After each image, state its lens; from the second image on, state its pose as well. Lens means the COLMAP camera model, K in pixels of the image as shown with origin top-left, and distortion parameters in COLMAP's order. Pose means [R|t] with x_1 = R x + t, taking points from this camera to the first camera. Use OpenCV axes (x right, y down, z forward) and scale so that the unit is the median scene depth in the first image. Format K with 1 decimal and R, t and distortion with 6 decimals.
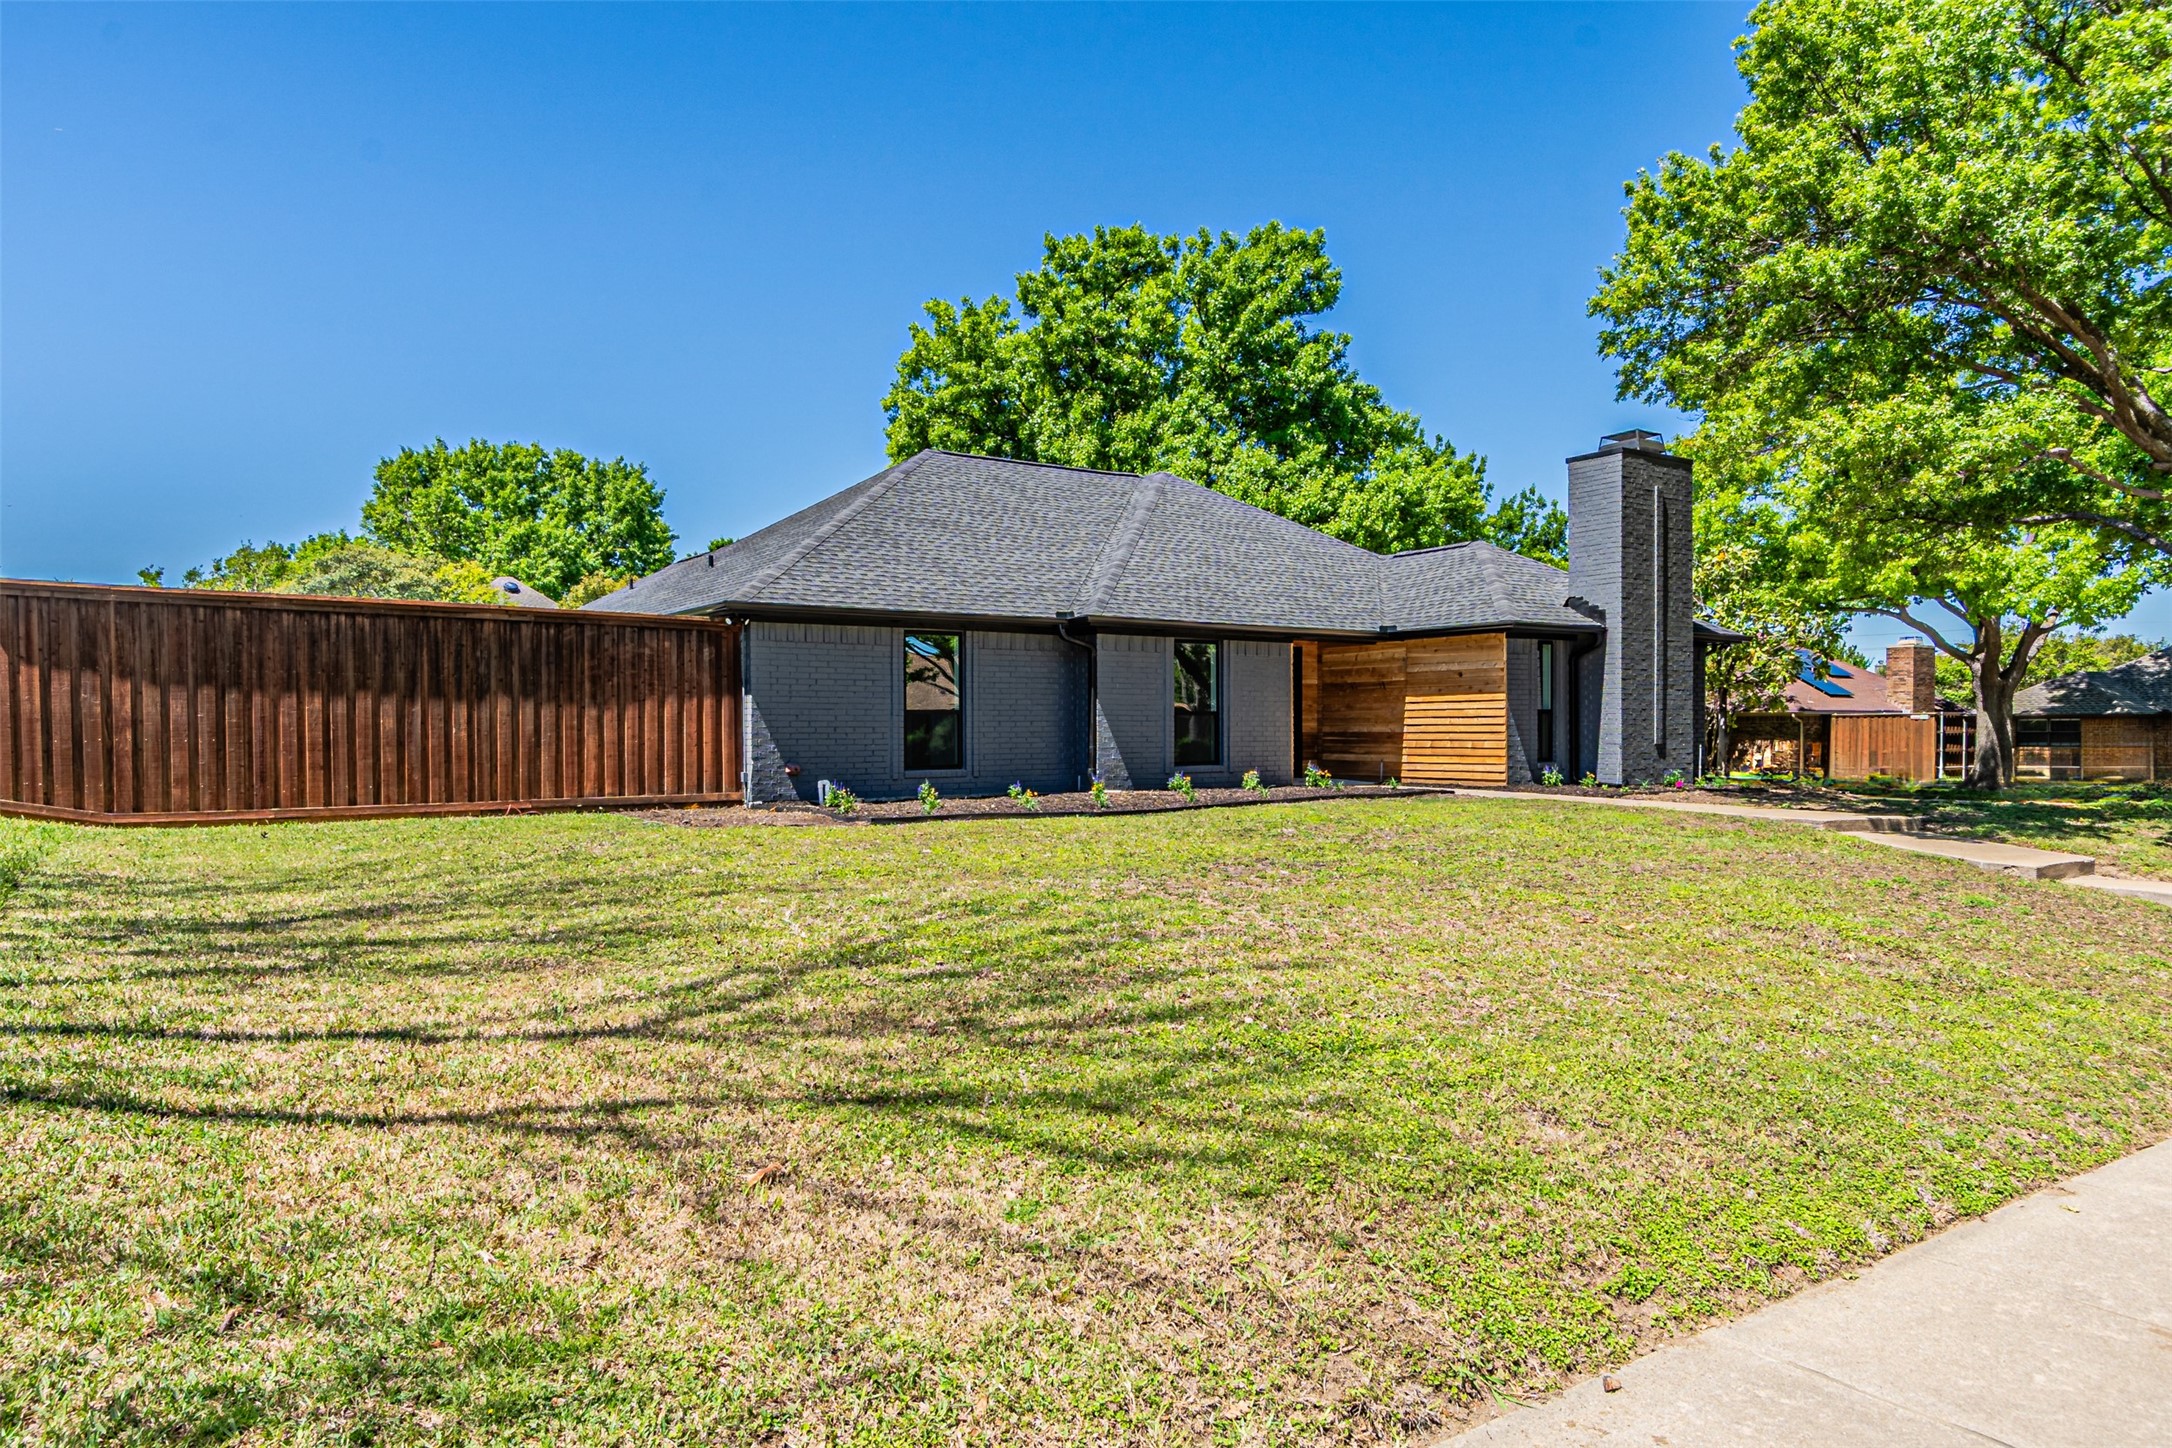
lens RADIAL K [[1369.6, 0, 1082.5], [0, 1369.6, 737.0], [0, 0, 1]] dist [0.005794, 0.001350]
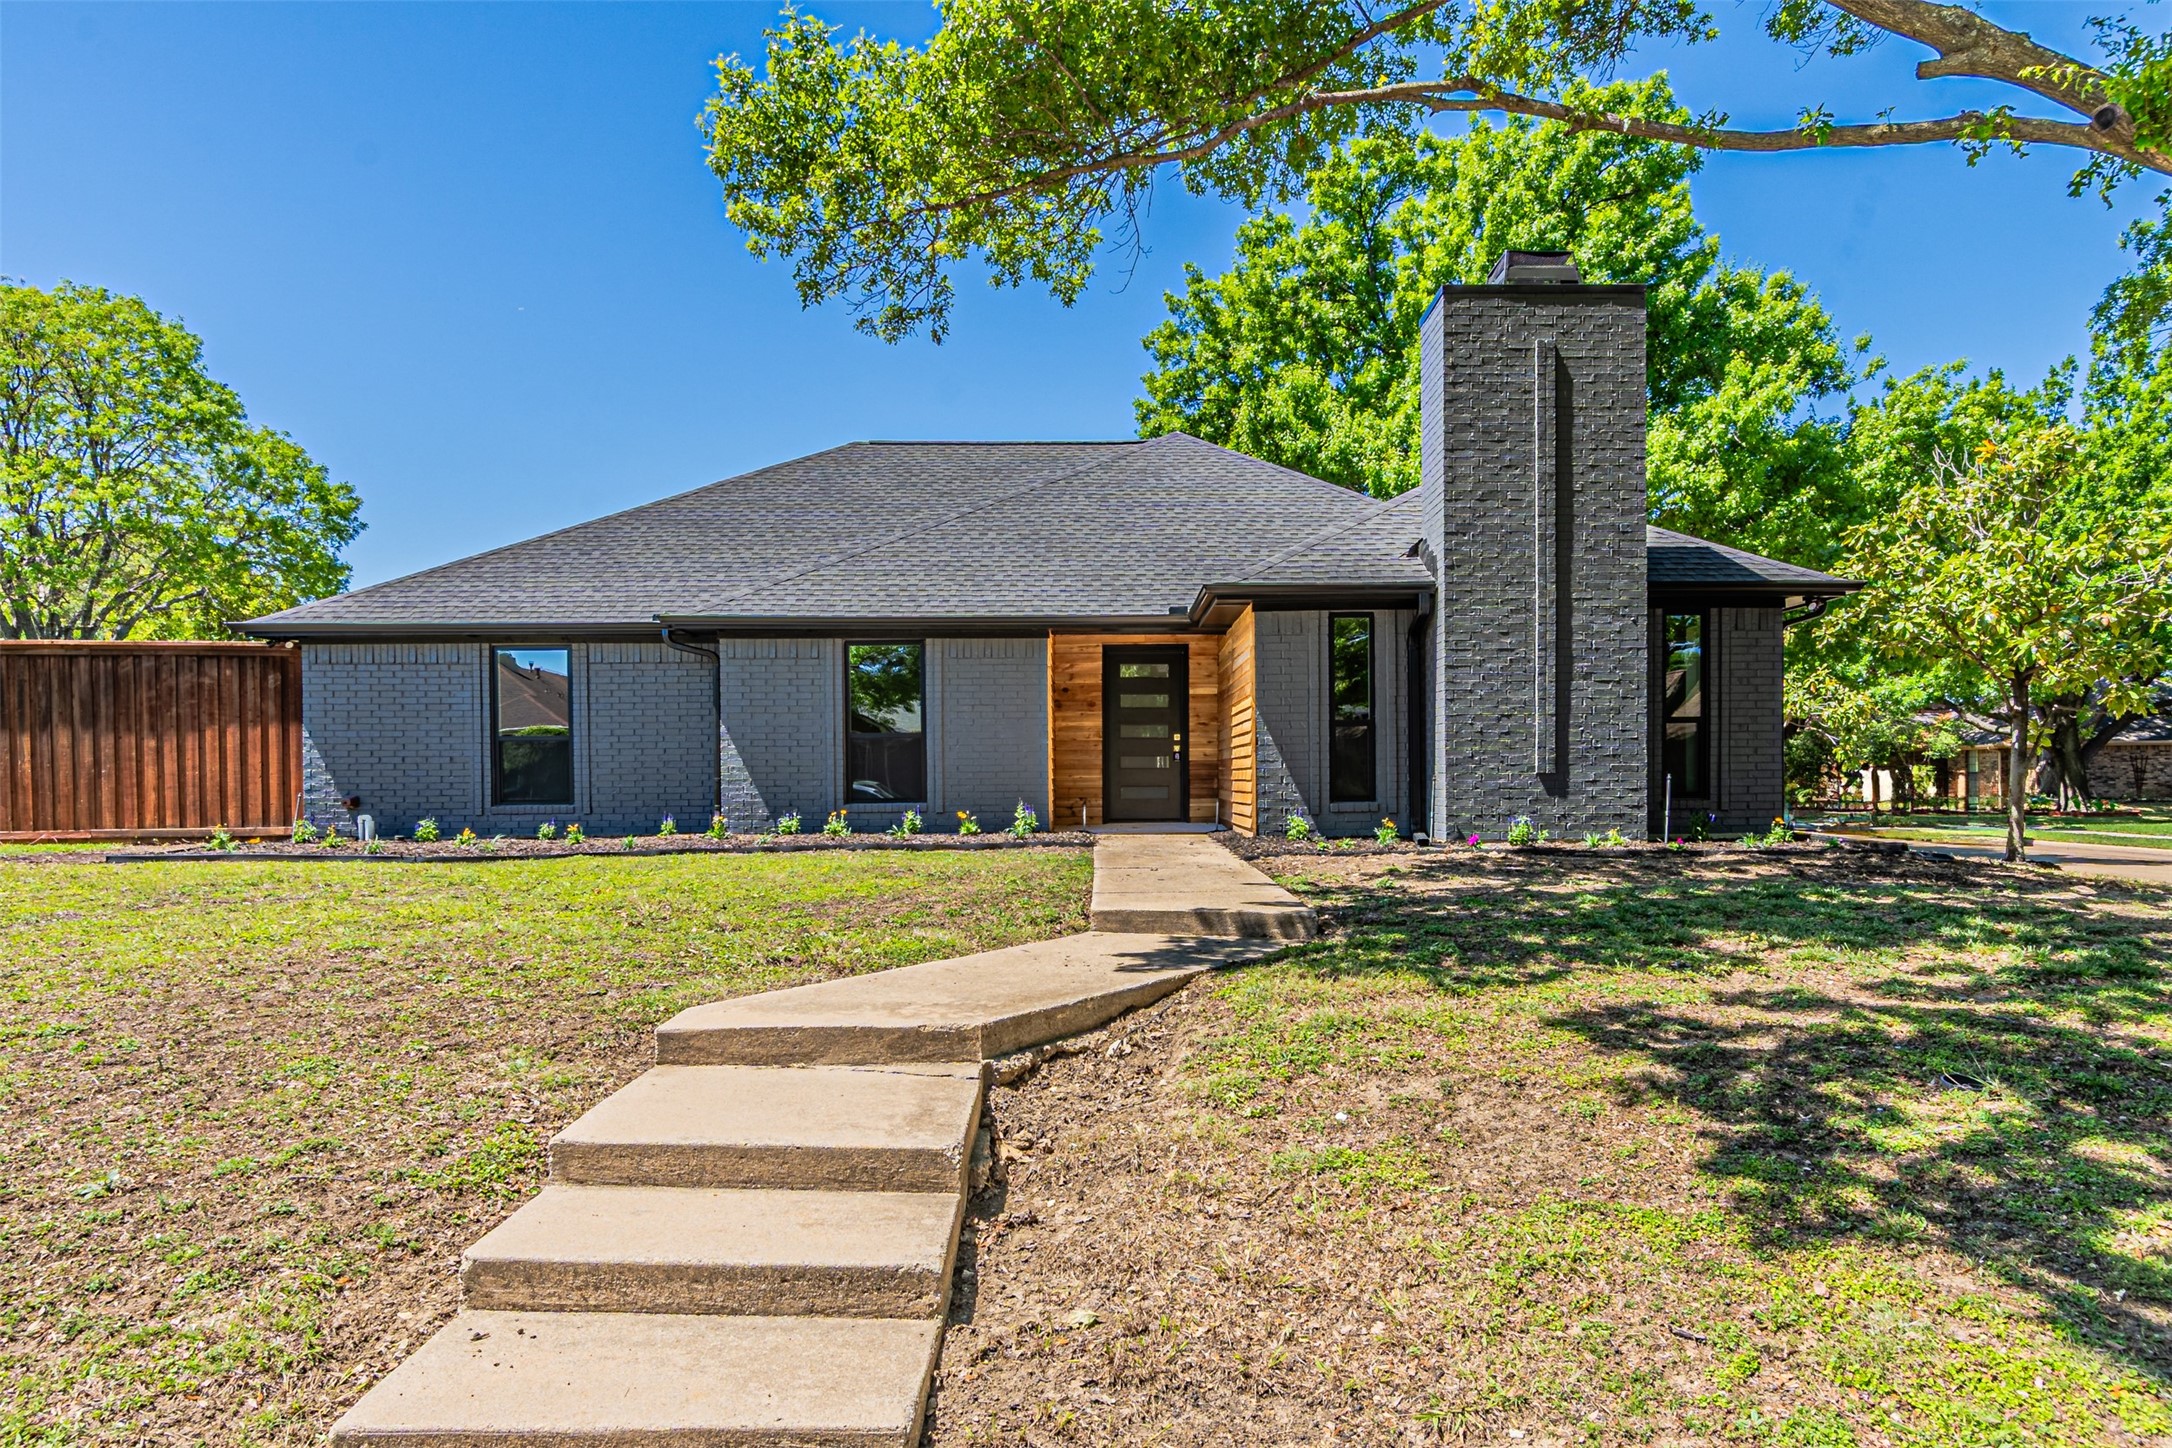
lens RADIAL K [[1369.6, 0, 1084.3], [0, 1369.6, 745.5], [0, 0, 1]] dist [0.005794, 0.001350]
pose [[0.850409, -0.006530, -0.526082, 0.694370], [0.006489, 0.999977, -0.001924, -0.009279], [0.526083, -0.001777, 0.850431, 0.479743]]
